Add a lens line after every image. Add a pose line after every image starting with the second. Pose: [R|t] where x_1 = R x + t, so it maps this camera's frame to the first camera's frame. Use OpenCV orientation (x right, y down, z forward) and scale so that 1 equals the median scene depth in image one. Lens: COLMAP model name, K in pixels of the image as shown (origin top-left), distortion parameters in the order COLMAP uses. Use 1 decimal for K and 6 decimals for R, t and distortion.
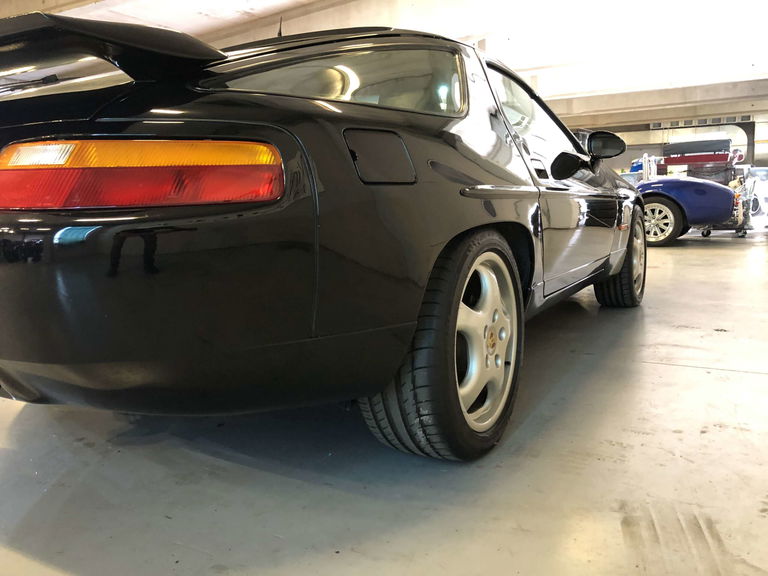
lens RADIAL K [[630.5, 0, 398.7], [0, 630.5, 279.0], [0, 0, 1]] dist [0.027756, -0.005649]
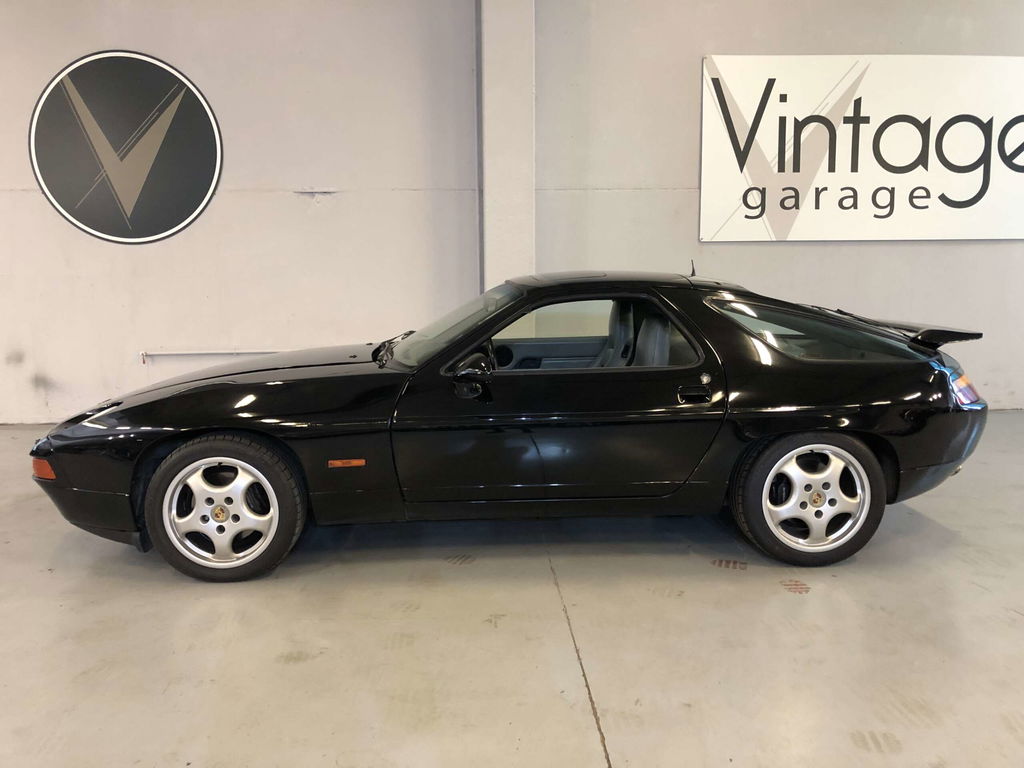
lens RADIAL K [[837.4, 0, 501.7], [0, 837.4, 383.9], [0, 0, 1]] dist [0.007437, -0.001606]
pose [[-0.516424, -0.094591, 0.851093, -2.116447], [0.125757, 0.974727, 0.184639, -0.712164], [-0.847049, 0.202383, -0.491477, 3.095993]]
